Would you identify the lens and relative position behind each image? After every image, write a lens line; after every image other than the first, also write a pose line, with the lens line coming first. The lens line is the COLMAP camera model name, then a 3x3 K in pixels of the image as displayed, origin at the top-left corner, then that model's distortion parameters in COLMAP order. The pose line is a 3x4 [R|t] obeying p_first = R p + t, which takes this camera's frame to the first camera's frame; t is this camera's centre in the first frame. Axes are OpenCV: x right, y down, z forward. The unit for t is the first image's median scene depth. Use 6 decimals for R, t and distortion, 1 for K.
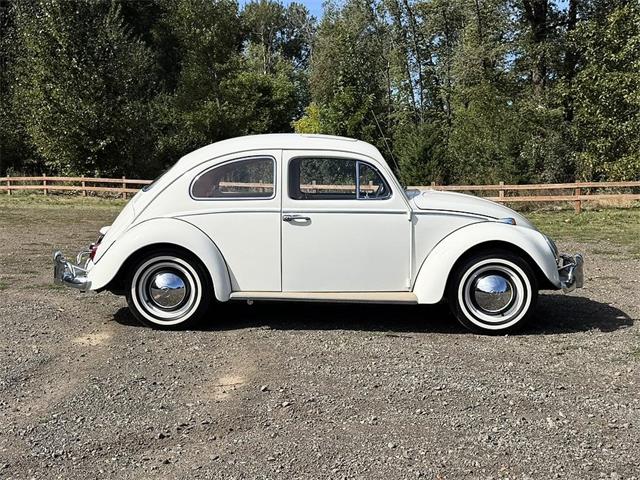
lens RADIAL K [[815.7, 0, 320.0], [0, 815.7, 240.0], [0, 0, 1]] dist [0.154530, -0.055665]
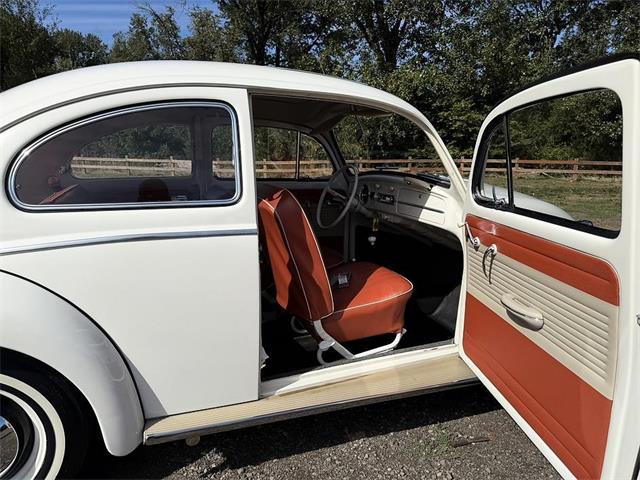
lens RADIAL K [[459.1, 0, 315.1], [0, 459.1, 239.2], [0, 0, 1]] dist [0.023944, -0.030501]
pose [[0.918688, -0.060663, 0.390297, -0.018988], [0.019004, 0.993780, 0.109727, -0.009484], [-0.394526, -0.093387, 0.914127, 0.124857]]
